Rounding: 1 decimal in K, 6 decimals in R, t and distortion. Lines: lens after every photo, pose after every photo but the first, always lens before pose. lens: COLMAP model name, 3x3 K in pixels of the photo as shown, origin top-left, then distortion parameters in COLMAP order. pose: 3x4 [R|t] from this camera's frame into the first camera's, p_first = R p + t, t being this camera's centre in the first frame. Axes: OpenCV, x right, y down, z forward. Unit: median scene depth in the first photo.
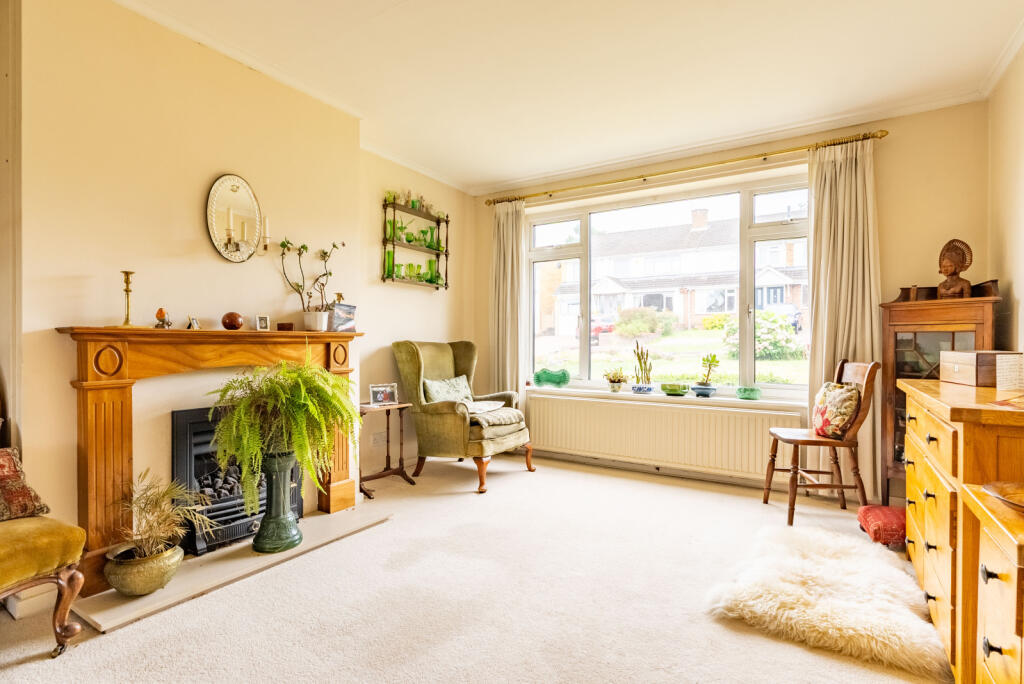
lens RADIAL K [[508.3, 0, 512.0], [0, 508.3, 342.0], [0, 0, 1]] dist [0.000343, 0.001311]
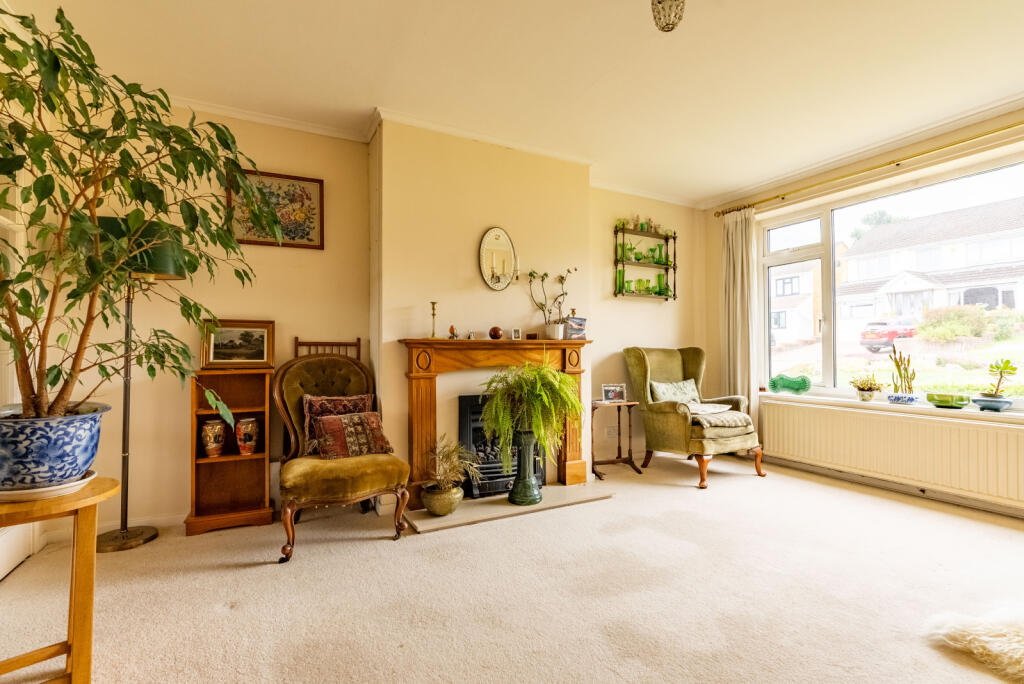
lens RADIAL K [[481.5, 0, 512.0], [0, 481.5, 342.0], [0, 0, 1]] dist [-0.003626, 0.001114]
pose [[0.863158, -0.015836, -0.504685, 0.107499], [0.005857, 0.999755, -0.021353, 0.008028], [0.504900, 0.015475, 0.863039, -0.076996]]
